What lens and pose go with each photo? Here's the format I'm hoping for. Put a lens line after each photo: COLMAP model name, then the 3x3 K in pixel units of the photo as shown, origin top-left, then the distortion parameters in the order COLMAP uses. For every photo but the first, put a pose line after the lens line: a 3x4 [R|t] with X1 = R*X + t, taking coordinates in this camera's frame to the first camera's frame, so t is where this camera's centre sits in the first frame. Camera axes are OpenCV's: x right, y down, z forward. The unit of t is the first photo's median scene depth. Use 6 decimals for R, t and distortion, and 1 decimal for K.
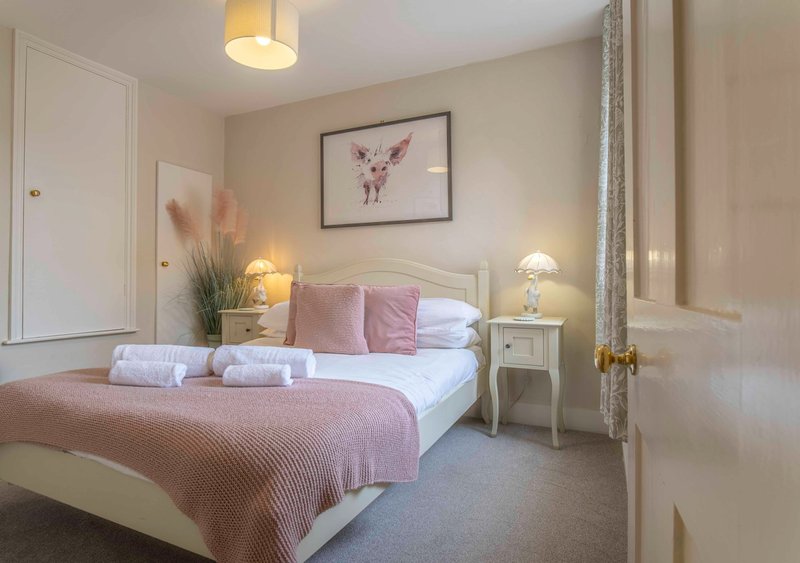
lens RADIAL K [[418.4, 0, 398.5], [0, 418.4, 280.6], [0, 0, 1]] dist [0.000944, -0.017172]
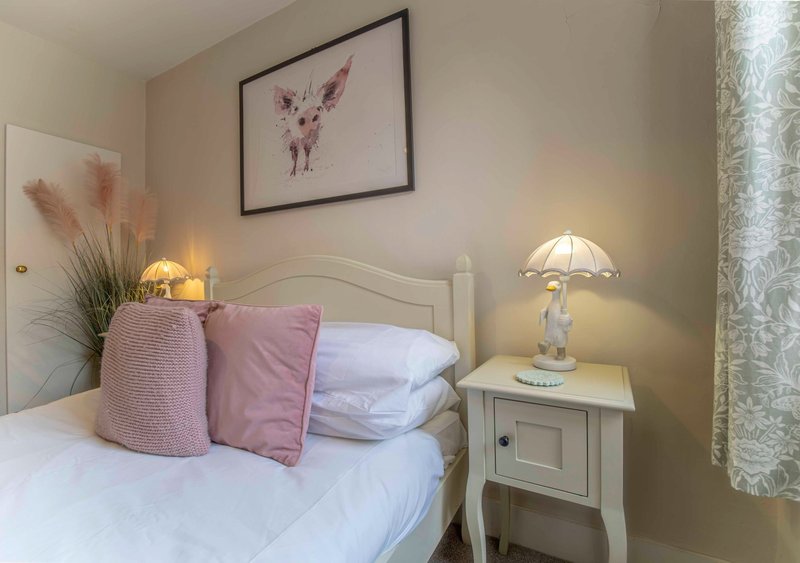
lens RADIAL K [[366.9, 0, 399.6], [0, 366.9, 277.4], [0, 0, 1]] dist [-0.011401, -0.000879]
pose [[0.998034, -0.012235, -0.061464, 0.139881], [0.011839, 0.999907, -0.006804, -0.014898], [0.061542, 0.006062, 0.998086, 0.477223]]
